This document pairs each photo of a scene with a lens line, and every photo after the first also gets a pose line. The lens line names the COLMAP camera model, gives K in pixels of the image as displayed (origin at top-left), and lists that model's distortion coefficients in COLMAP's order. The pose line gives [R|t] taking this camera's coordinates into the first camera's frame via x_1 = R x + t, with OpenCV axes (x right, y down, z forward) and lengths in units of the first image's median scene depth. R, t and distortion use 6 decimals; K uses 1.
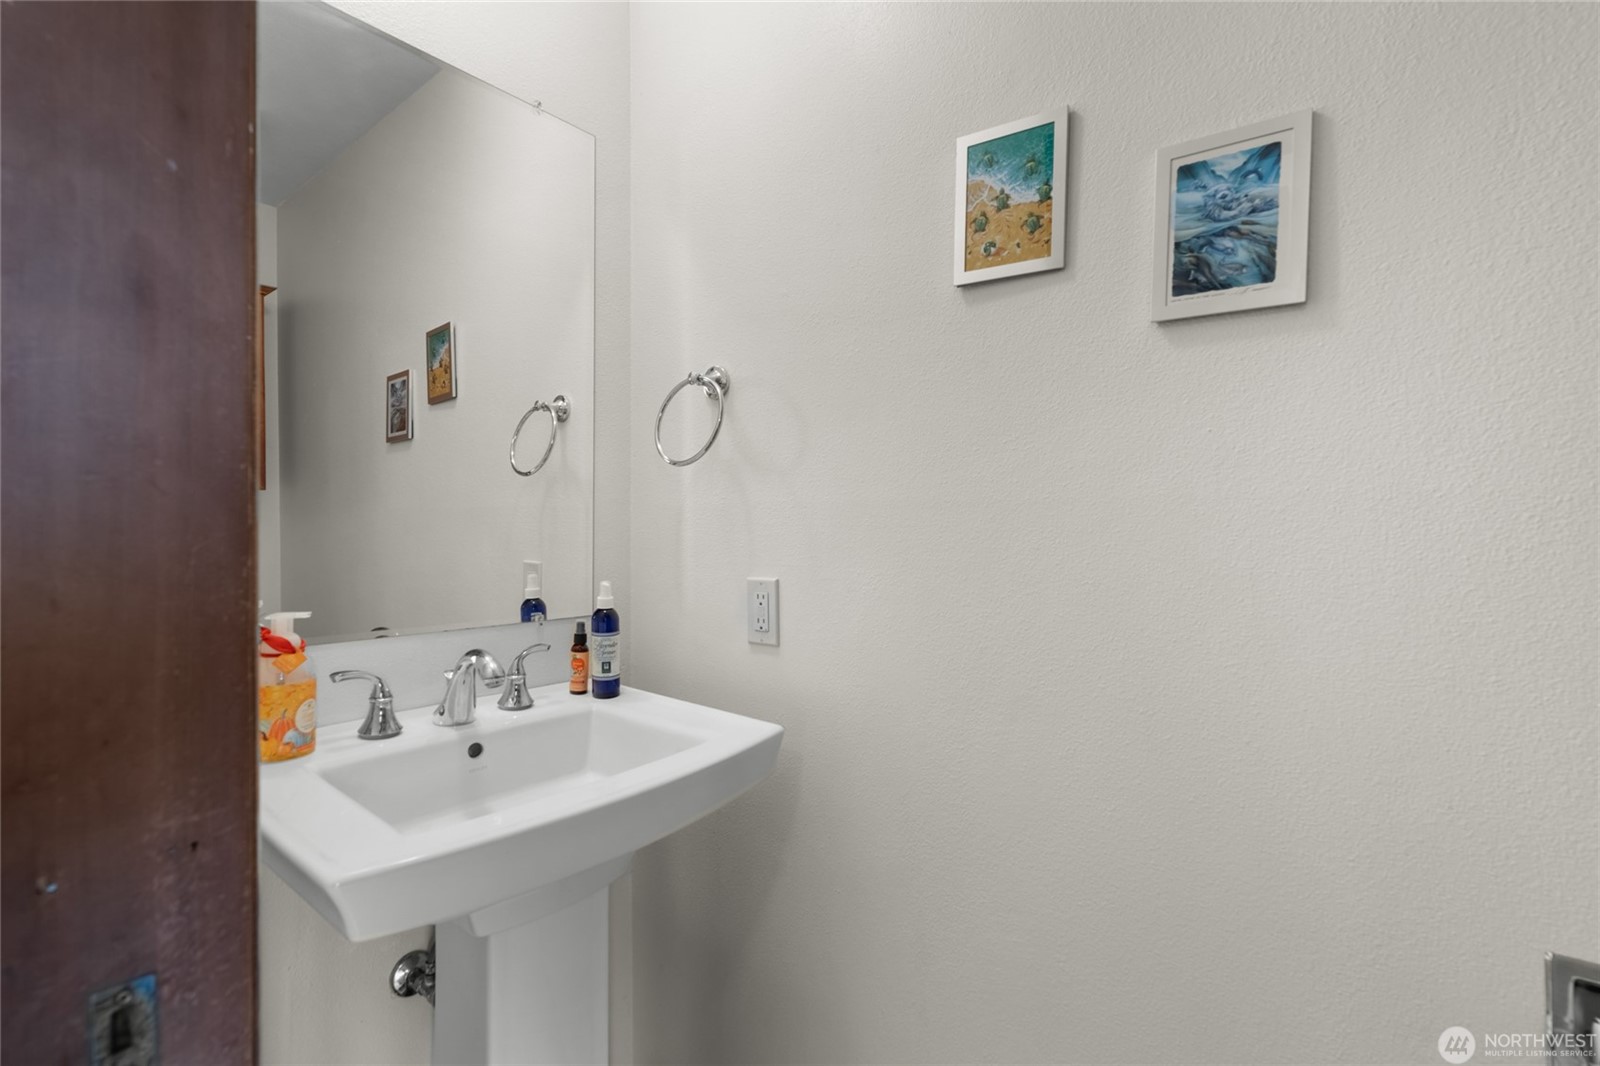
lens RADIAL K [[732.9, 0, 800.5], [0, 732.9, 532.4], [0, 0, 1]] dist [0.000415, 0.000221]
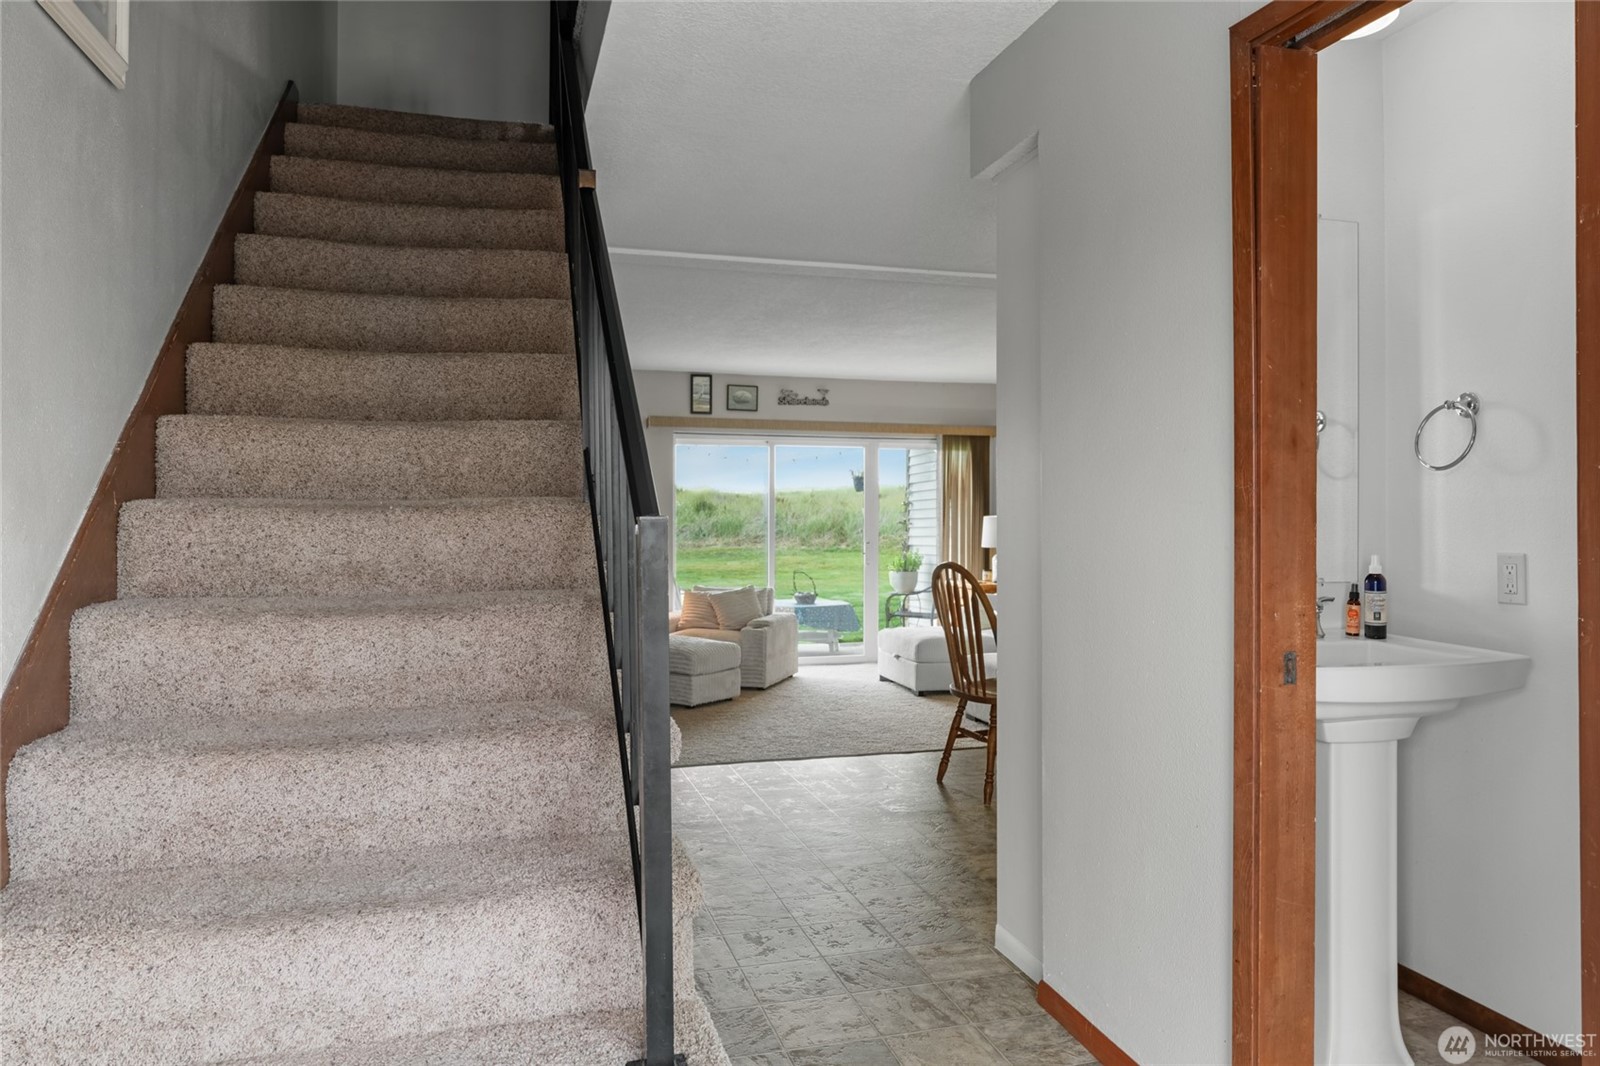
lens RADIAL K [[1075.6, 0, 797.8], [0, 1075.6, 522.7], [0, 0, 1]] dist [0.001921, -0.000016]
pose [[0.813814, -0.012627, -0.580989, 0.048513], [0.007260, 0.999907, -0.011563, 0.039334], [0.581080, 0.005192, 0.813830, -2.210347]]
